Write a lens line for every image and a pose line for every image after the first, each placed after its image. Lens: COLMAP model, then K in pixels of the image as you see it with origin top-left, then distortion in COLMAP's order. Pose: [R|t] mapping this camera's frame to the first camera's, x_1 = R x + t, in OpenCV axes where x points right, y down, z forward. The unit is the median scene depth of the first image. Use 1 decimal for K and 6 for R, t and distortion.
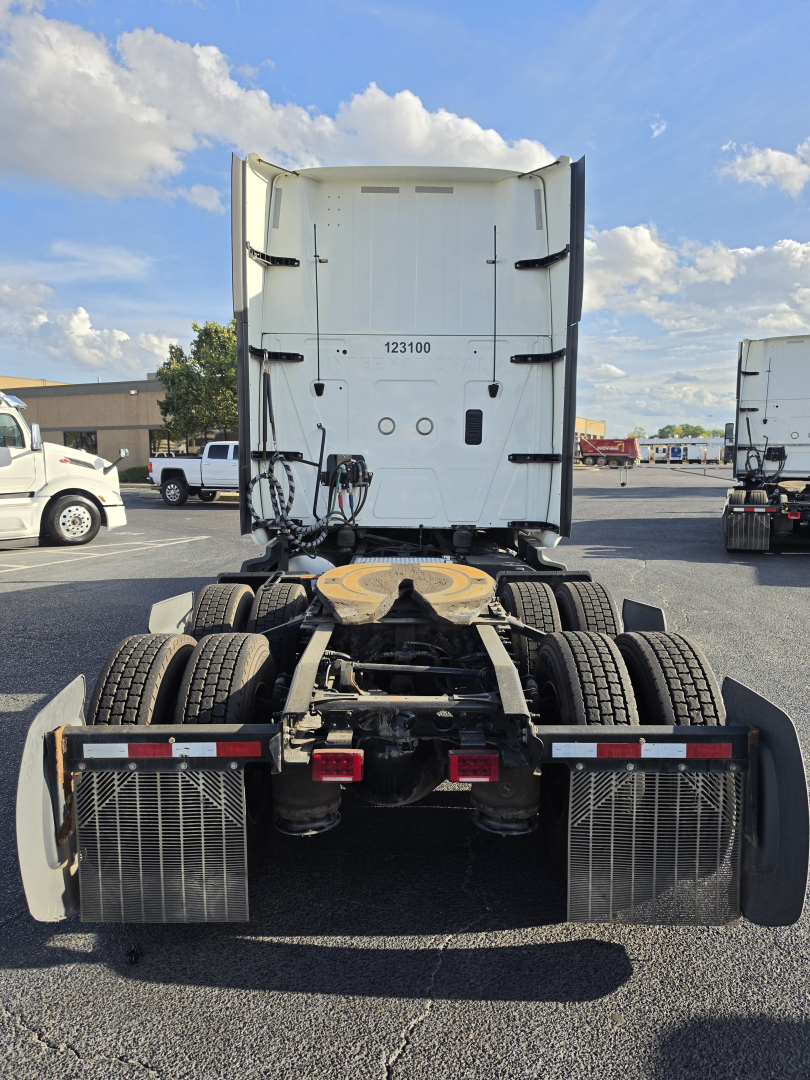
lens RADIAL K [[753.1, 0, 399.1], [0, 753.1, 542.4], [0, 0, 1]] dist [0.008720, -0.022036]
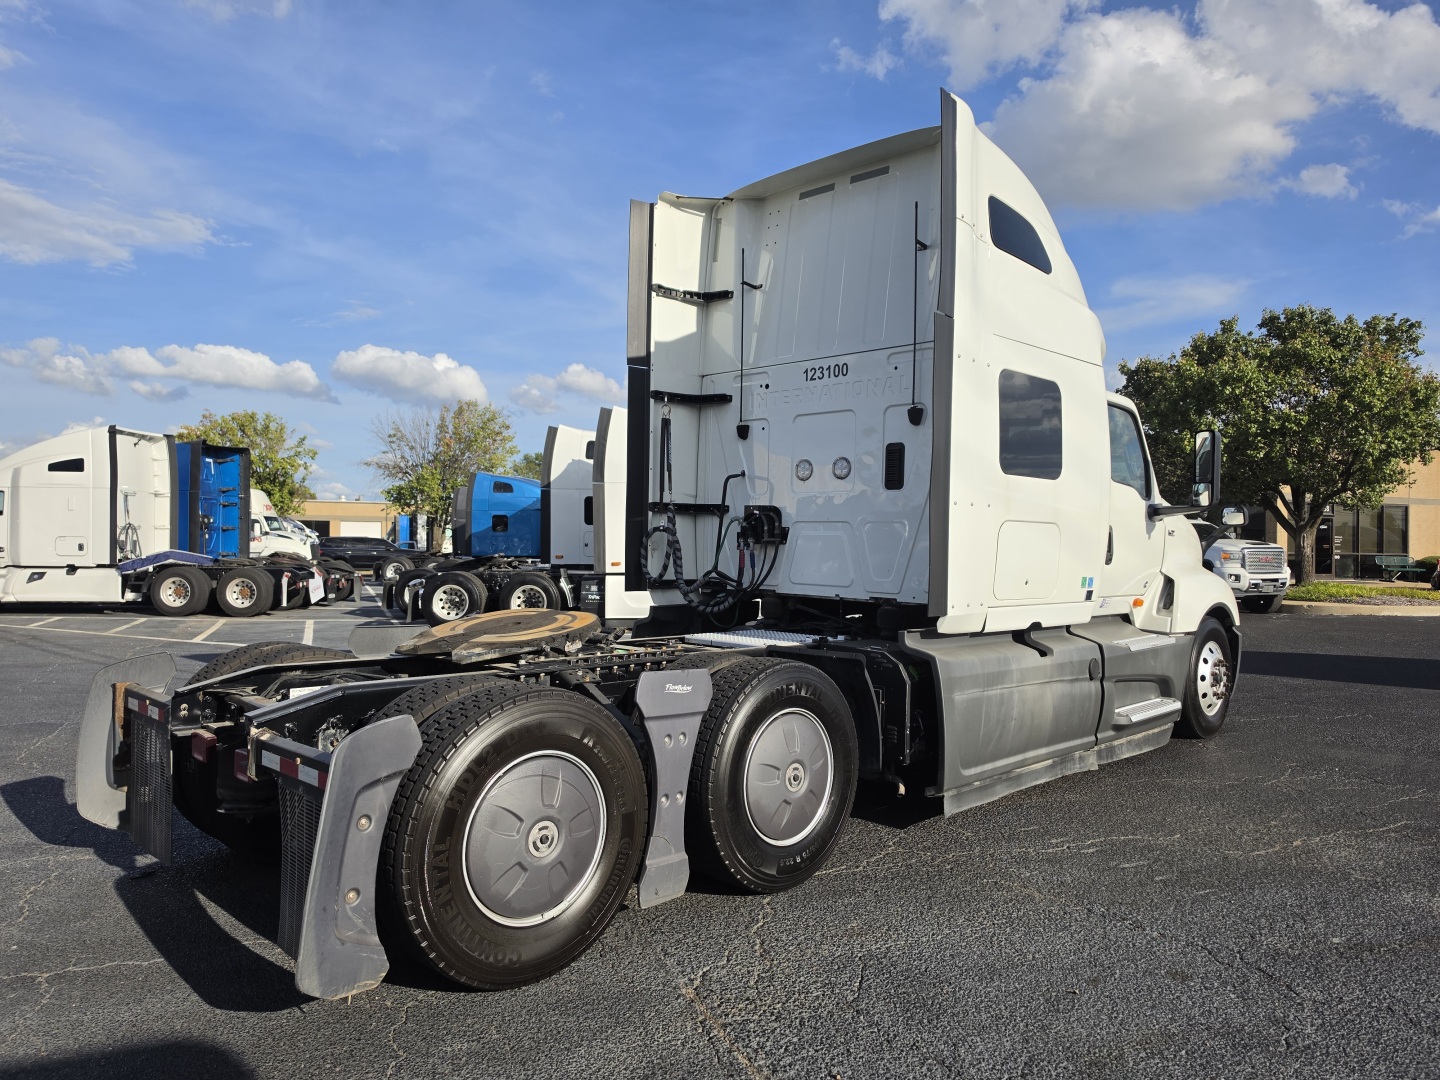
lens RADIAL K [[1004.1, 0, 713.6], [0, 1004.1, 536.2], [0, 0, 1]] dist [0.008720, -0.022036]
pose [[0.704357, 0.000742, -0.709846, 0.678508], [-0.088320, 0.992321, -0.086600, 0.017633], [0.704331, 0.123691, 0.699013, 0.186080]]
